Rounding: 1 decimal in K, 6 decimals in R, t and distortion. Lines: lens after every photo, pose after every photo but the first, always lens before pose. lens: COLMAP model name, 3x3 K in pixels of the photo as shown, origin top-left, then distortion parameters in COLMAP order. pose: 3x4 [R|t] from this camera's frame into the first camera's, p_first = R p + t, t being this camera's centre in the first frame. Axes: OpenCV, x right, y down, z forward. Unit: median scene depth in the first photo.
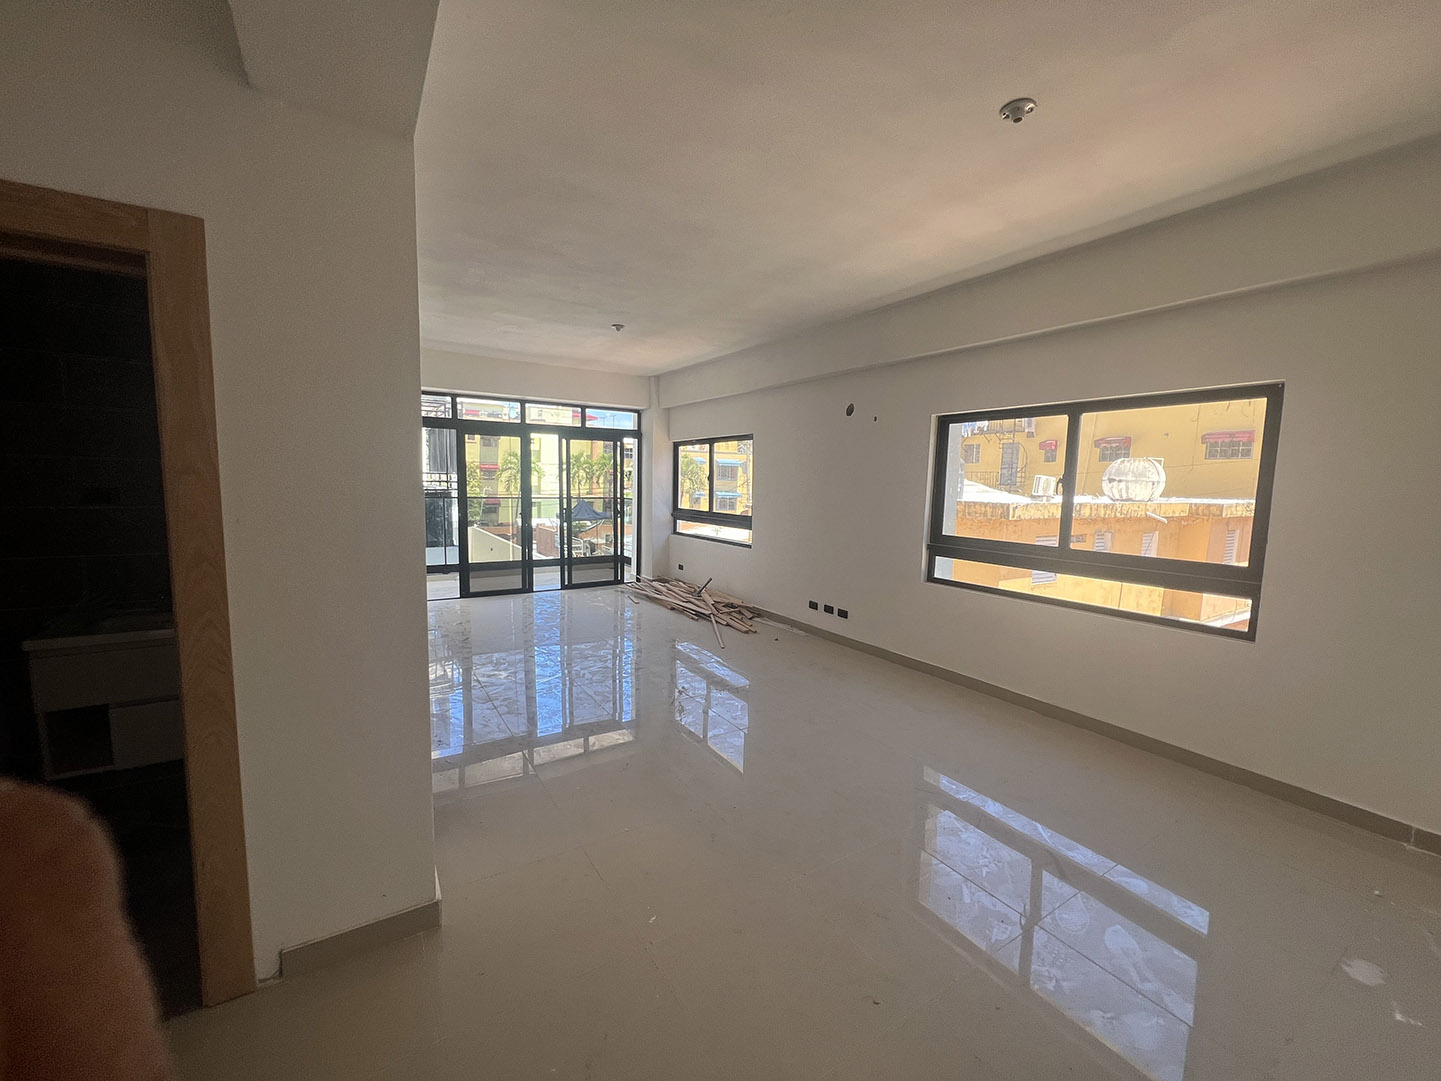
lens RADIAL K [[577.3, 0, 718.2], [0, 577.3, 543.3], [0, 0, 1]] dist [-0.001123, -0.000004]
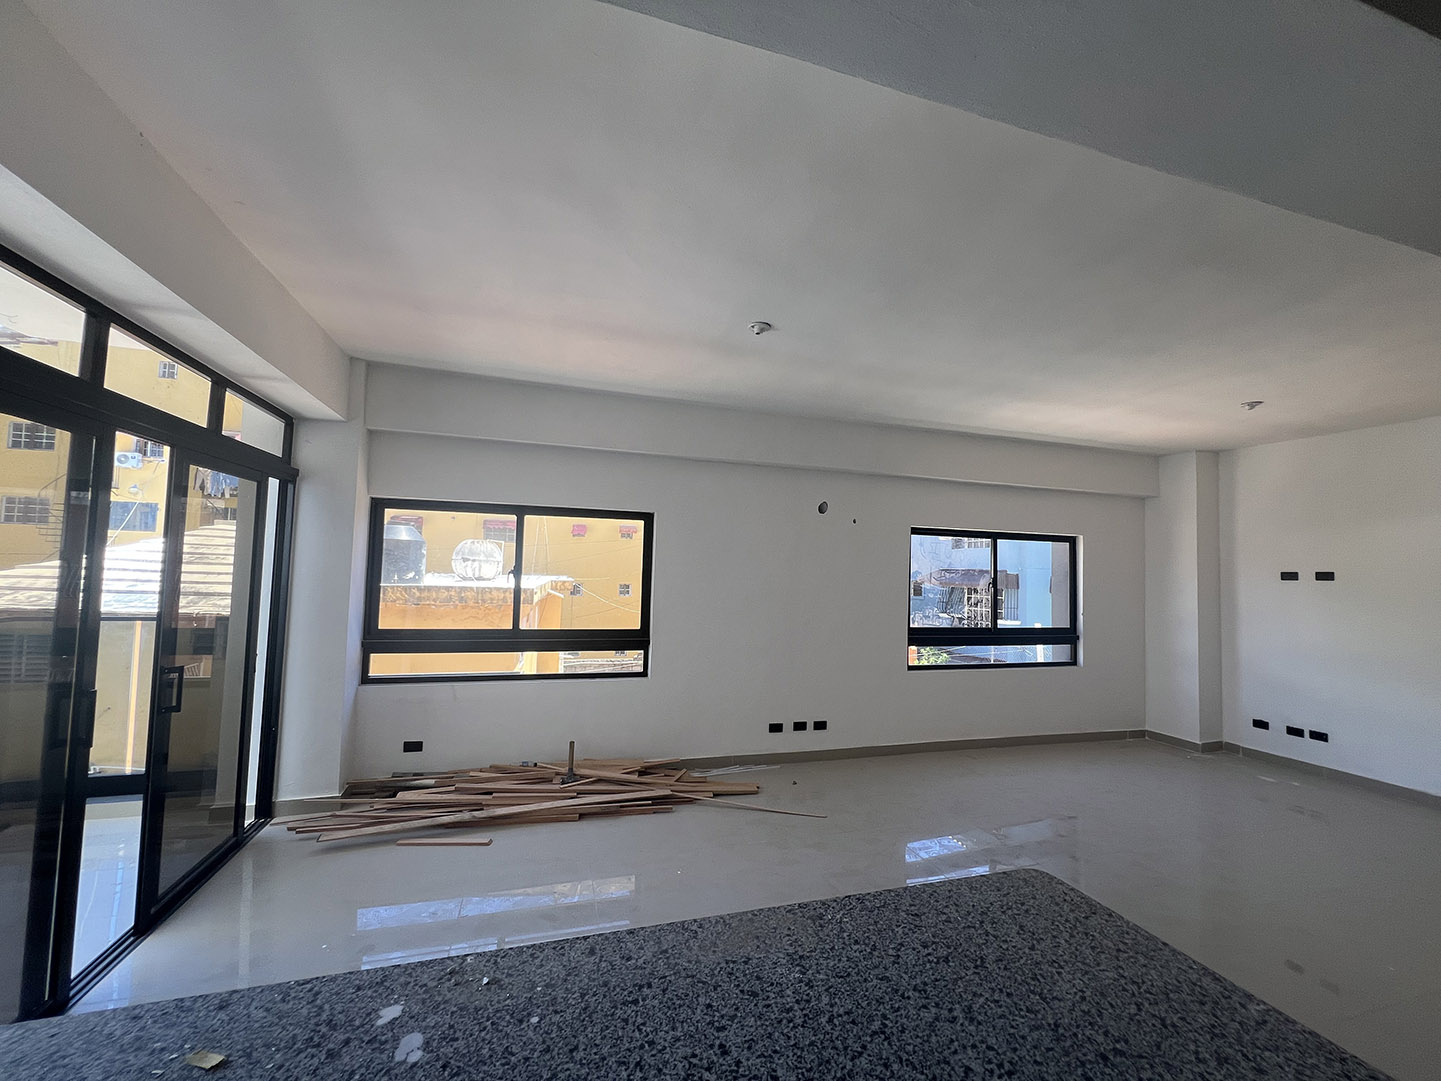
lens RADIAL K [[577.3, 0, 718.2], [0, 577.3, 543.3], [0, 0, 1]] dist [-0.001123, -0.000004]
pose [[0.273271, 0.035549, 0.961280, -0.496135], [0.081972, 0.994821, -0.060092, -0.085474], [-0.958438, 0.095219, 0.268942, 0.607470]]
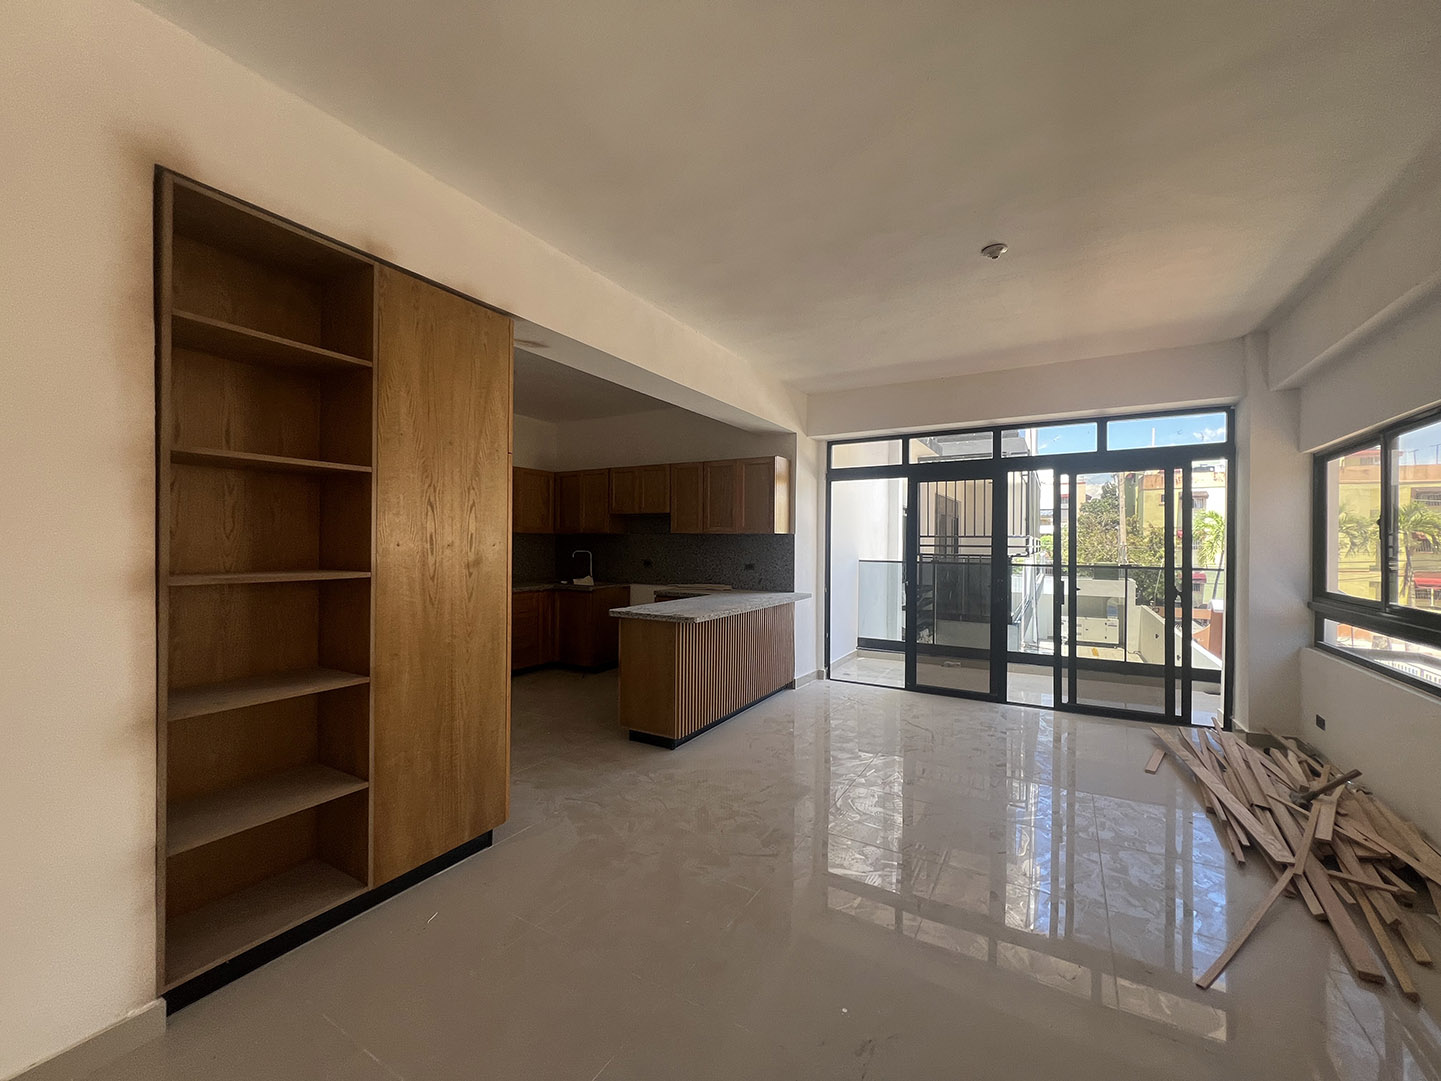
lens RADIAL K [[577.3, 0, 718.2], [0, 577.3, 543.3], [0, 0, 1]] dist [-0.001123, -0.000004]
pose [[0.454185, -0.016256, -0.890759, 0.129711], [-0.093783, 0.993406, -0.065948, -0.024779], [0.885958, 0.113491, 0.449665, 0.369536]]
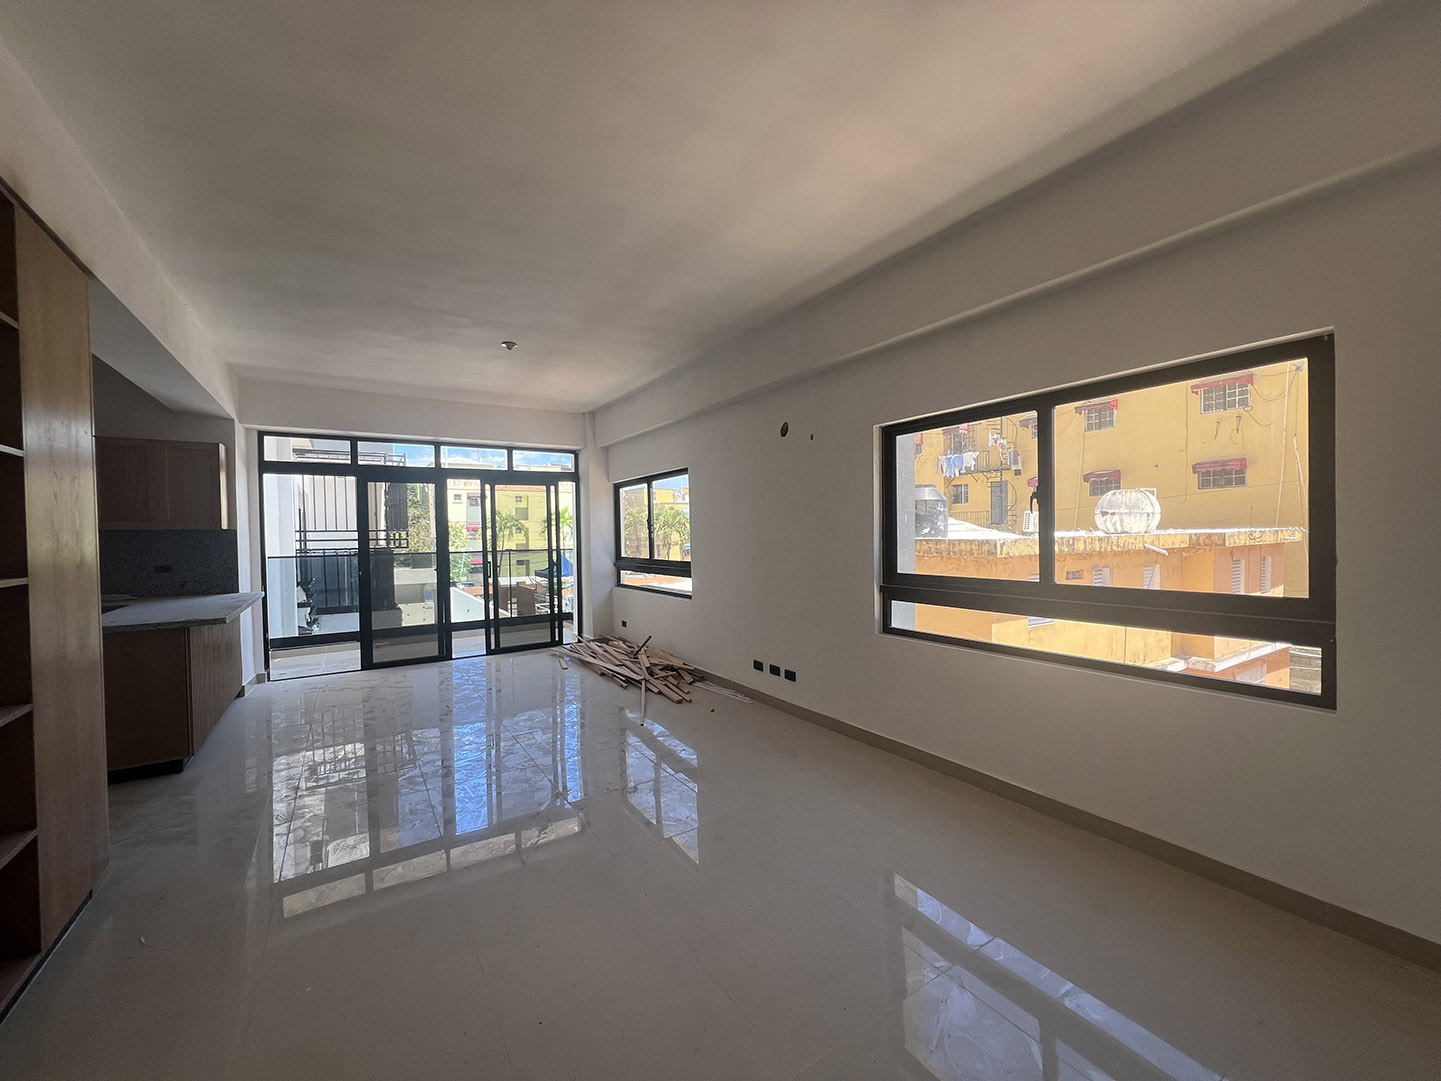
lens RADIAL K [[577.3, 0, 718.2], [0, 577.3, 543.3], [0, 0, 1]] dist [-0.001123, -0.000004]
pose [[0.999276, -0.037795, 0.004366, 0.080997], [0.038034, 0.995241, -0.089710, 0.003666], [-0.000955, 0.089811, 0.995958, 0.117772]]
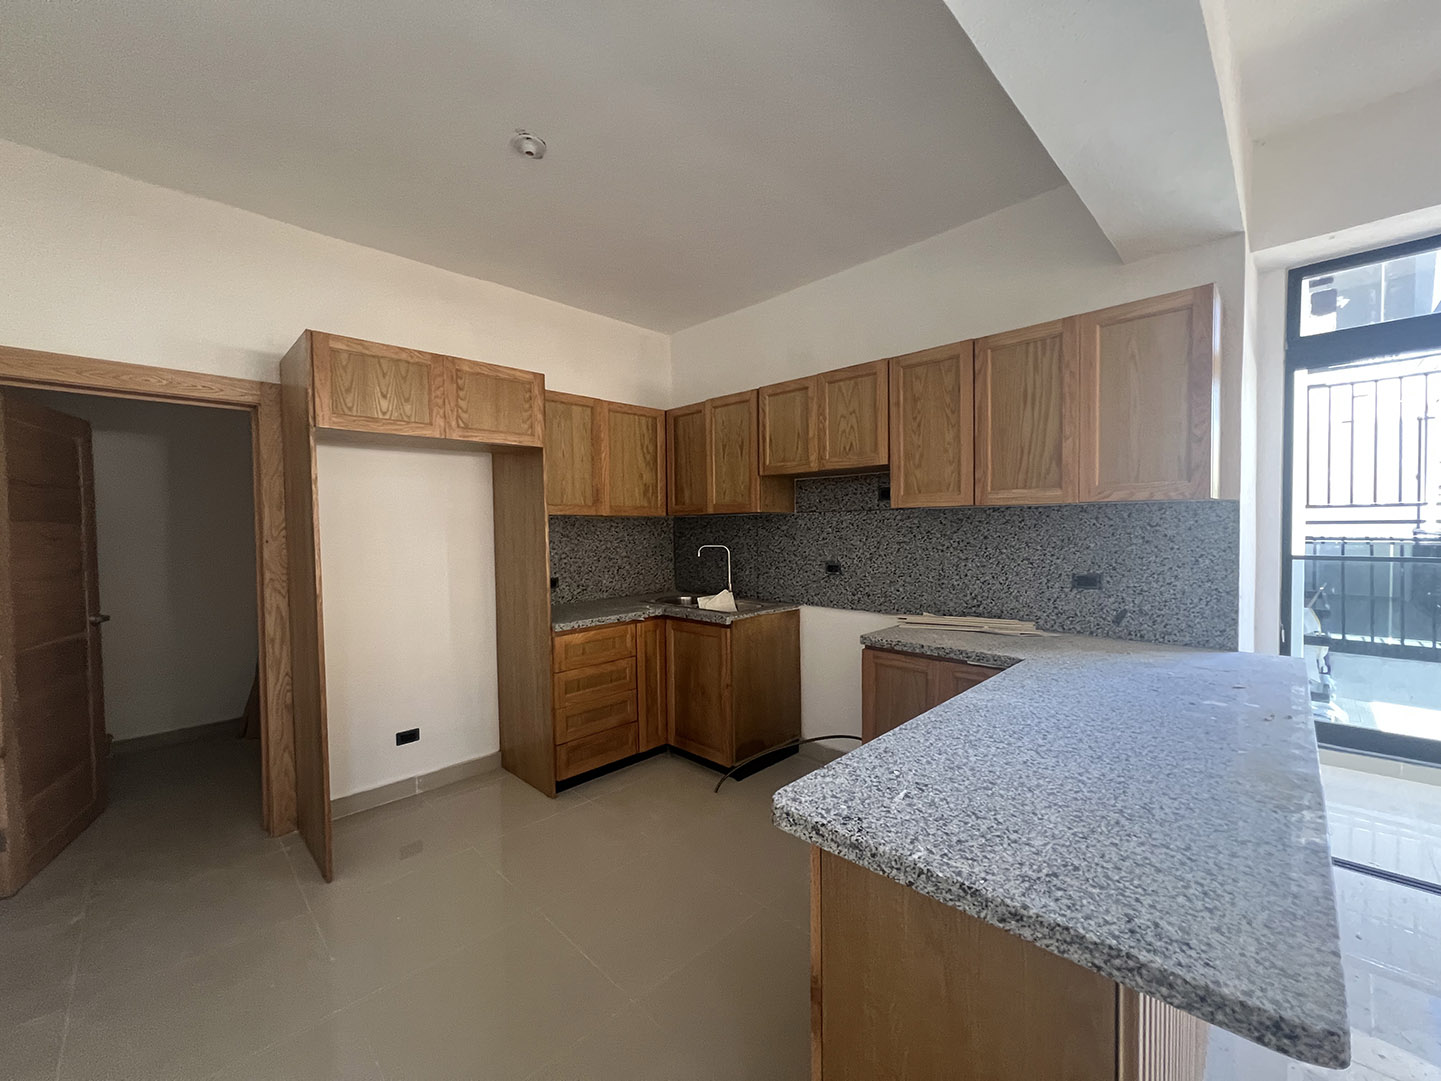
lens RADIAL K [[577.3, 0, 718.2], [0, 577.3, 543.3], [0, 0, 1]] dist [-0.001123, -0.000004]
pose [[0.215751, 0.004776, -0.976437, -0.252525], [-0.086217, 0.996175, -0.014178, -0.046619], [0.972635, 0.087244, 0.215338, 0.476867]]
